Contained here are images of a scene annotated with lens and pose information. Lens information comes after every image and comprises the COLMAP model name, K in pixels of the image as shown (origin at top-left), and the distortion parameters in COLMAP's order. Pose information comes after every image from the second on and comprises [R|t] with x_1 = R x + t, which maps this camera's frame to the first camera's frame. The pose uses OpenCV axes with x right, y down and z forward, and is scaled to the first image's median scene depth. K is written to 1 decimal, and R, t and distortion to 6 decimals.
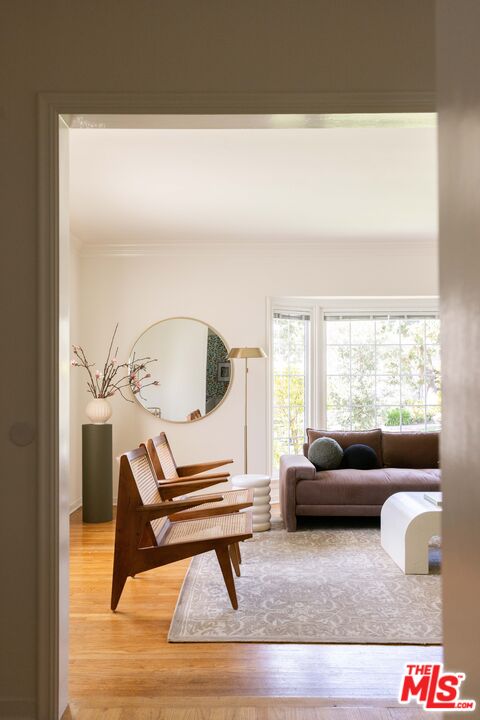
lens RADIAL K [[442.1, 0, 241.0], [0, 442.1, 376.7], [0, 0, 1]] dist [-0.000587, -0.001089]
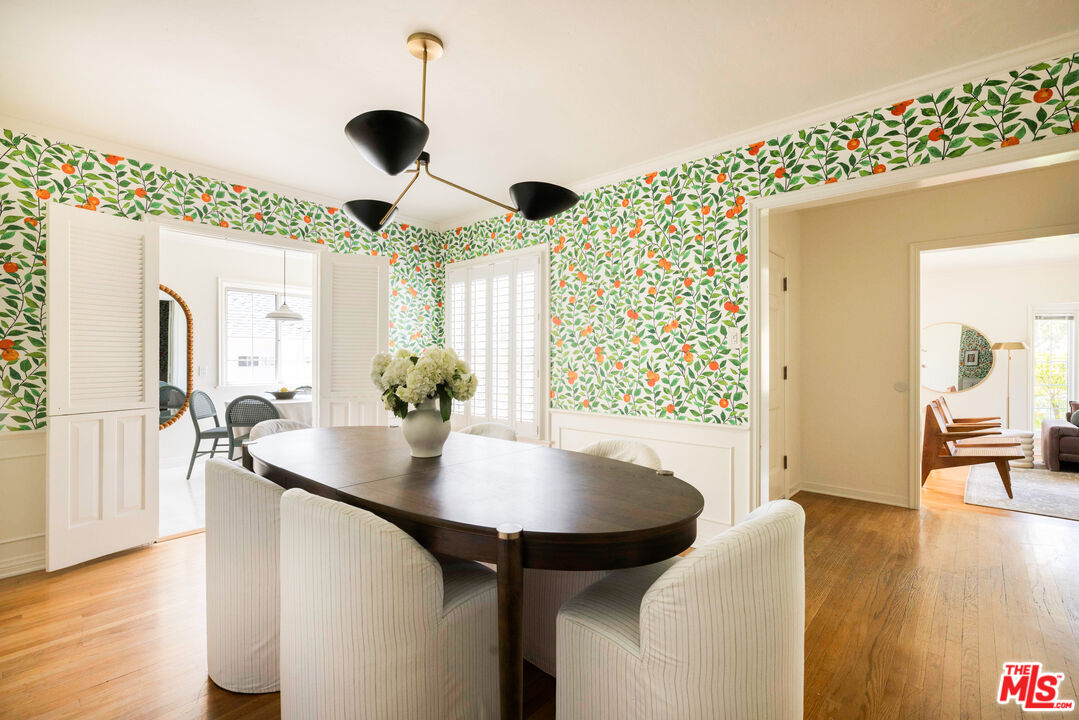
lens RADIAL K [[496.0, 0, 539.5], [0, 496.0, 360.0], [0, 0, 1]] dist [0.000406, 0.000140]
pose [[0.788780, 0.002883, -0.614669, -0.207821], [-0.002449, 0.999996, 0.001548, -0.007431], [0.614671, 0.000284, 0.788783, -1.250691]]
